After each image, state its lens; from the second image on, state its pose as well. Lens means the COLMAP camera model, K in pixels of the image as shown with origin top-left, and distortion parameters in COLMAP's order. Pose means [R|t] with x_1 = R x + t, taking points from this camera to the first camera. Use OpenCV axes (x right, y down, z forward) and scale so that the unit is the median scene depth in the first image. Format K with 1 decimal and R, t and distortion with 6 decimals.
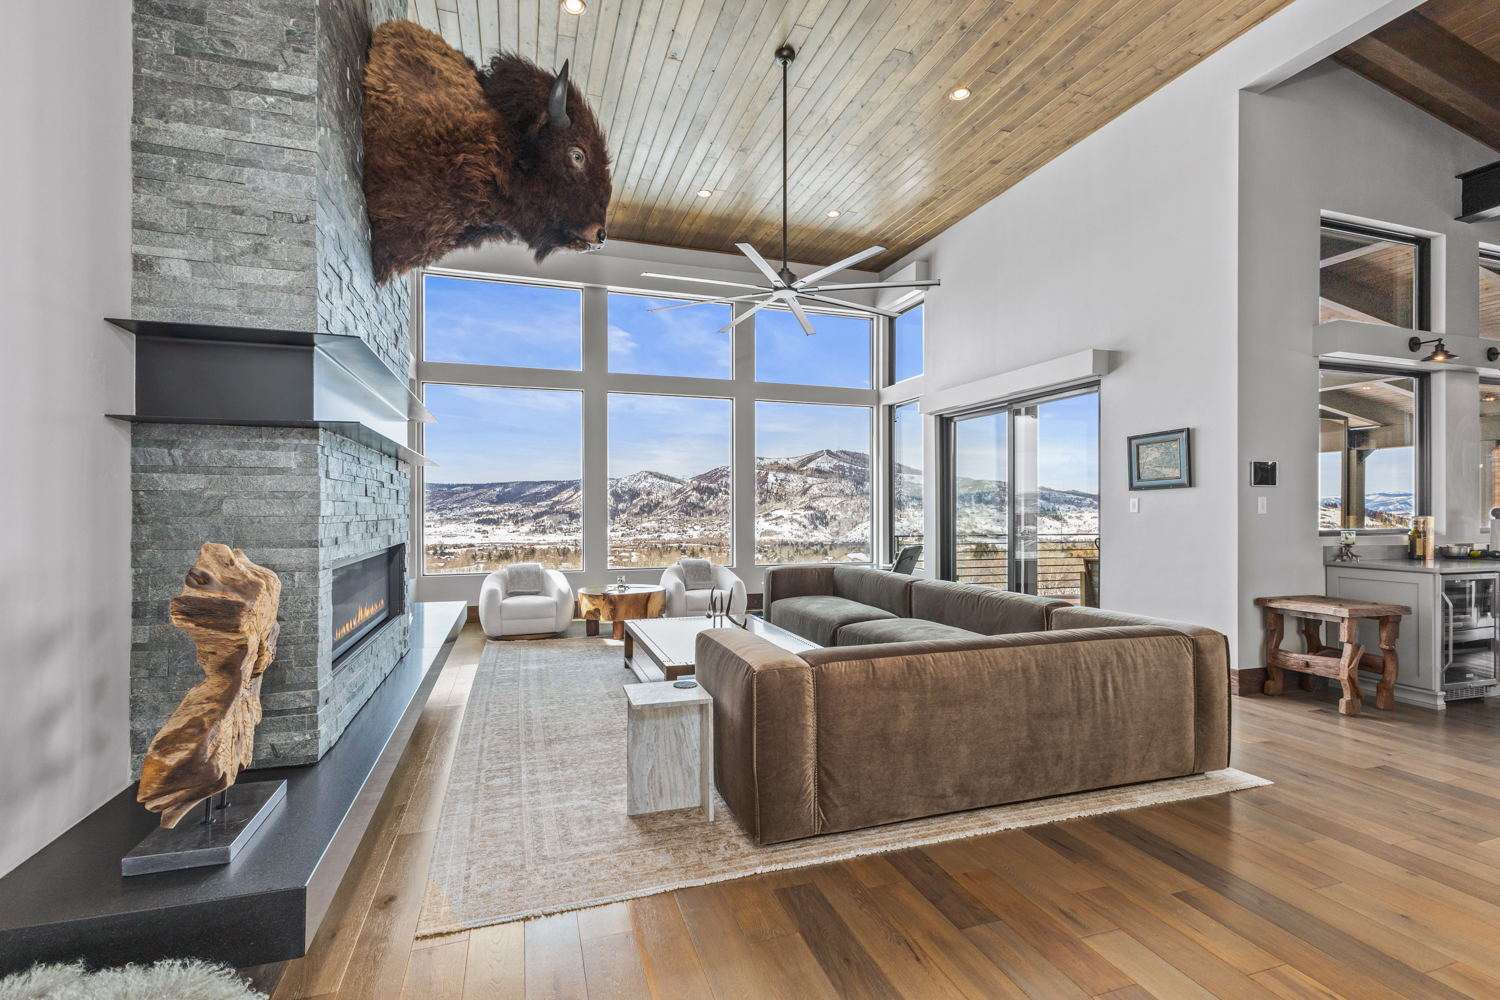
lens RADIAL K [[668.9, 0, 749.1], [0, 668.9, 499.3], [0, 0, 1]] dist [0.013362, -0.004783]
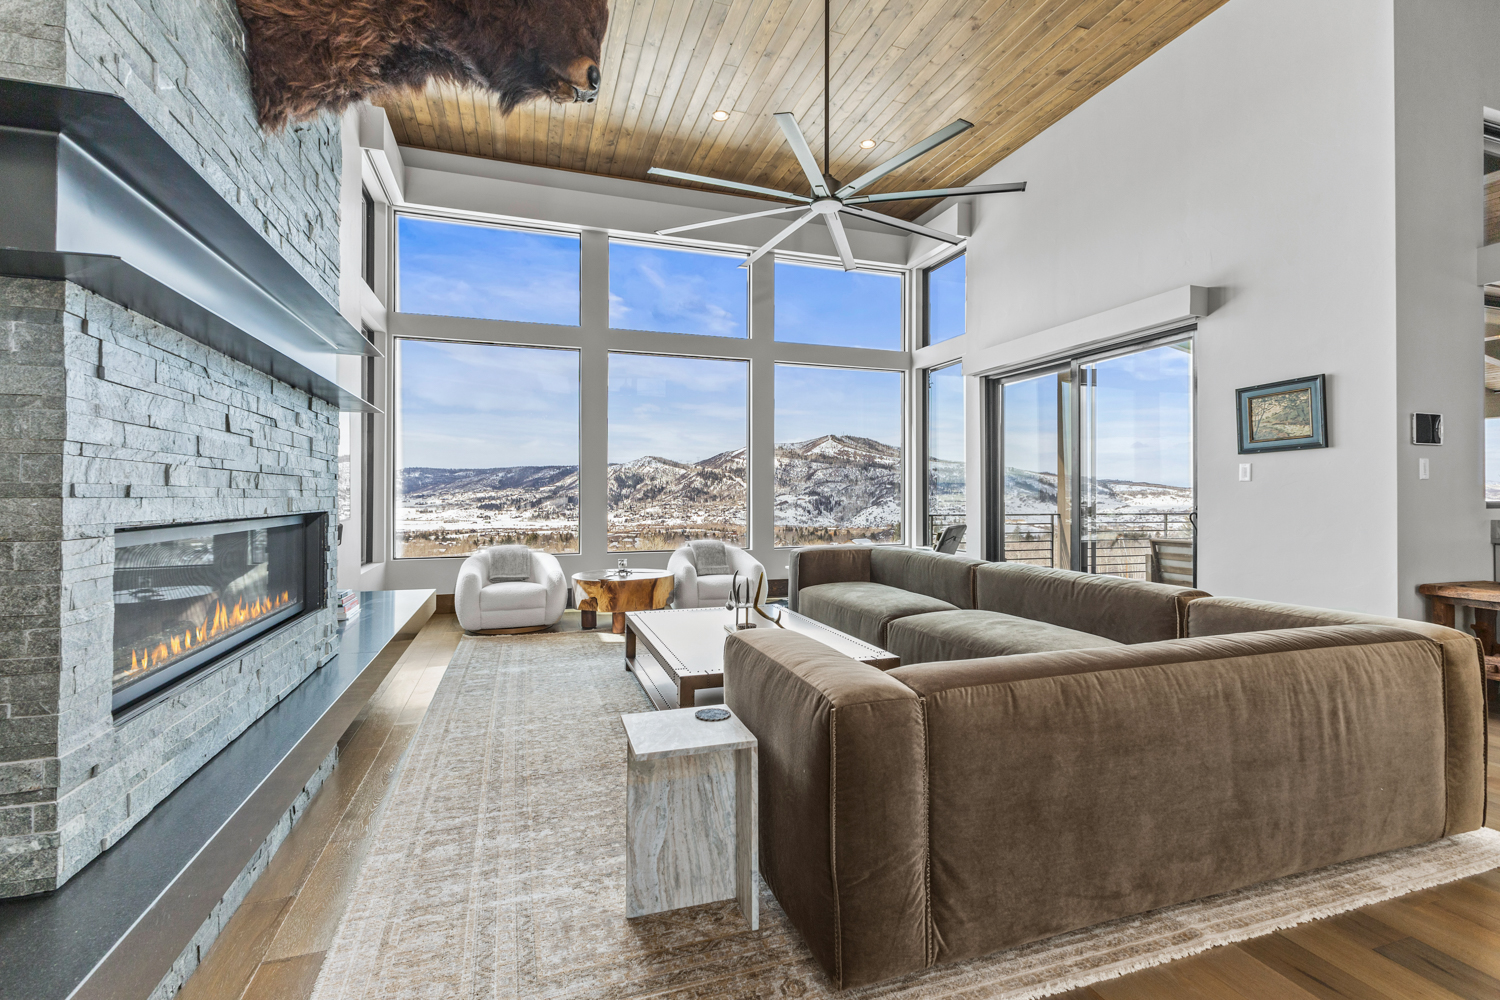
lens RADIAL K [[668.9, 0, 761.6], [0, 668.9, 474.3], [0, 0, 1]] dist [0.013362, -0.004783]
pose [[0.999922, 0.000924, 0.012436, -0.031964], [-0.000731, 0.999880, -0.015457, 0.025729], [-0.012449, 0.015447, 0.999803, 0.185805]]
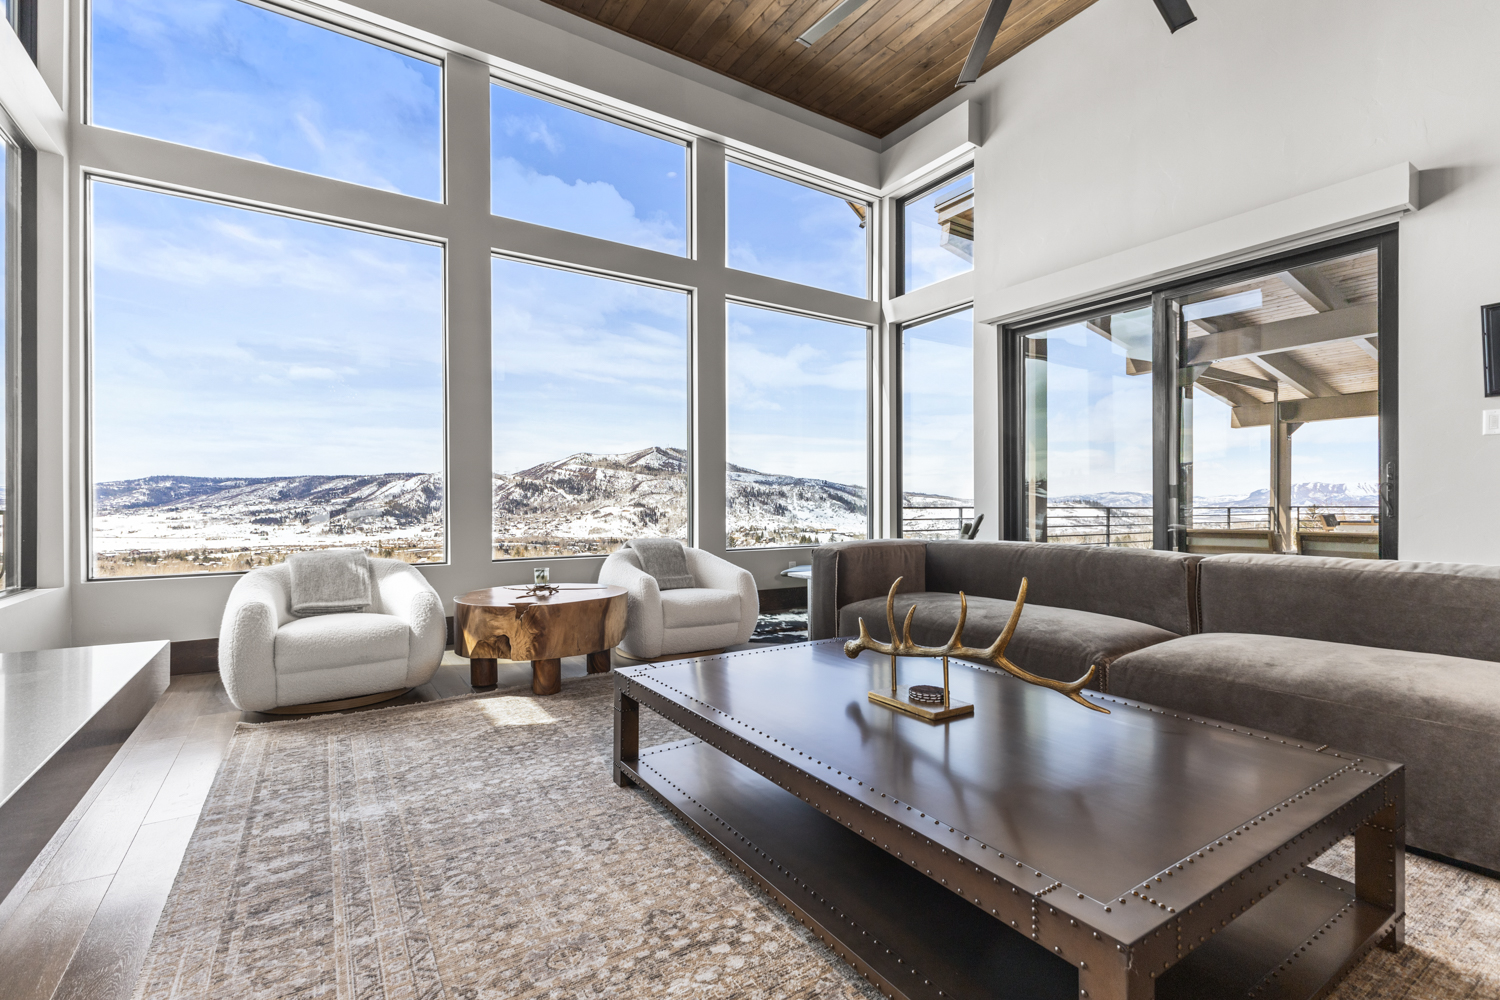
lens RADIAL K [[668.9, 0, 745.5], [0, 668.9, 496.4], [0, 0, 1]] dist [0.013362, -0.004783]
pose [[0.969861, 0.001409, 0.243655, -0.213669], [-0.001446, 0.999999, -0.000027, 0.076964], [-0.243654, -0.000326, 0.969862, 0.600612]]
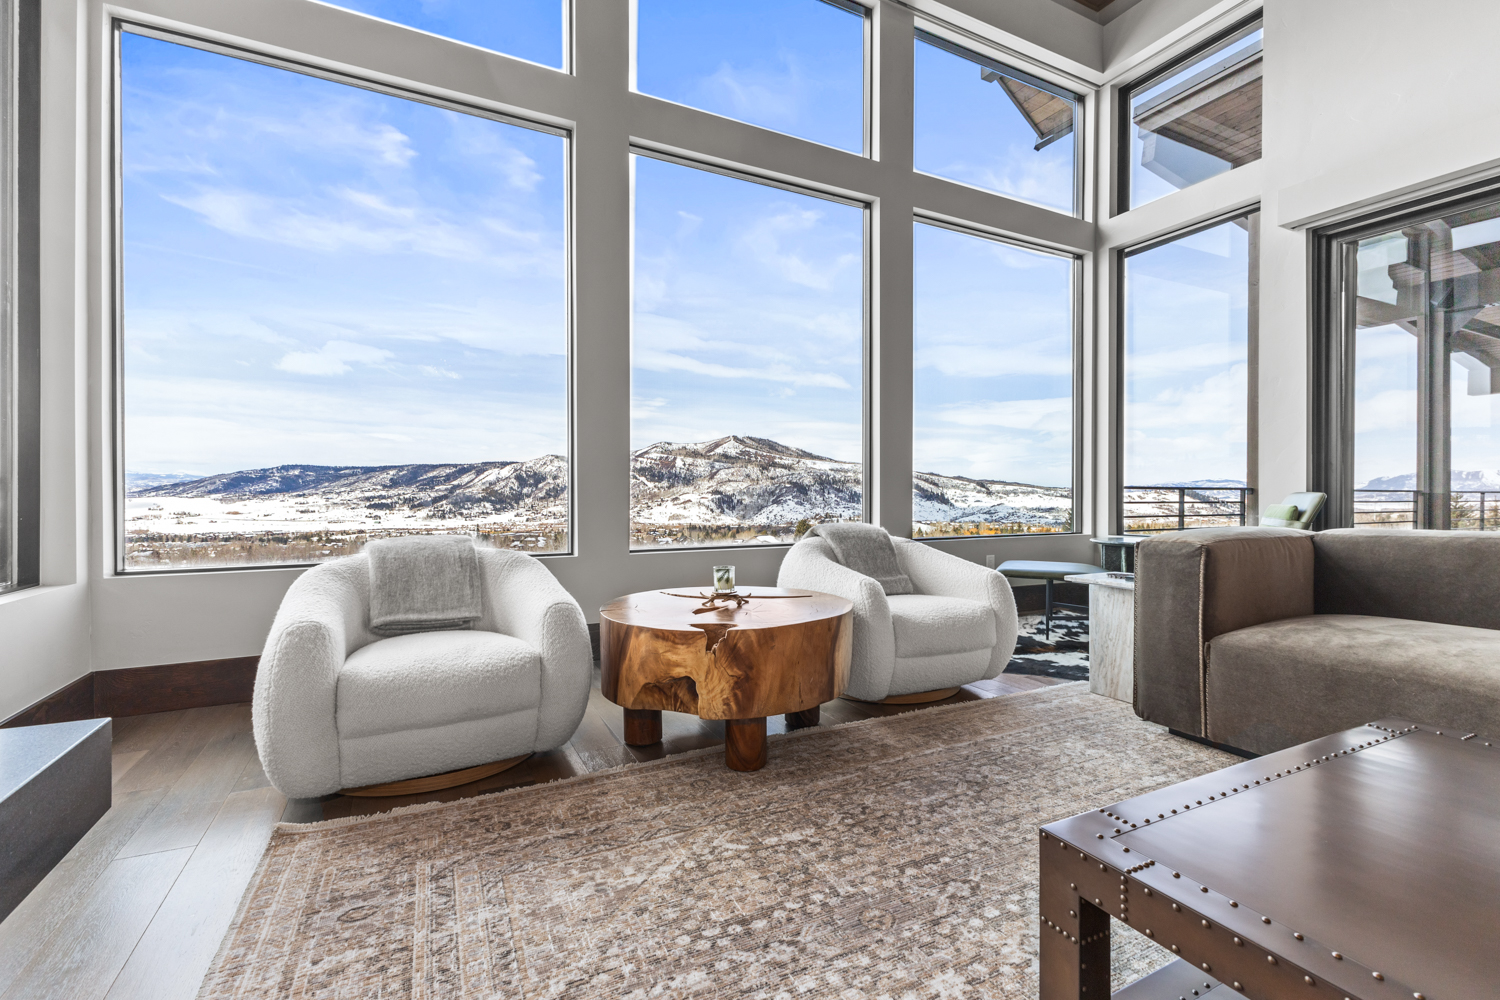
lens RADIAL K [[668.9, 0, 740.3], [0, 668.9, 489.8], [0, 0, 1]] dist [0.013362, -0.004783]
pose [[0.992705, 0.001952, 0.120555, -0.297425], [-0.003054, 0.999955, 0.008960, 0.096952], [-0.120532, -0.009262, 0.992666, 0.841989]]
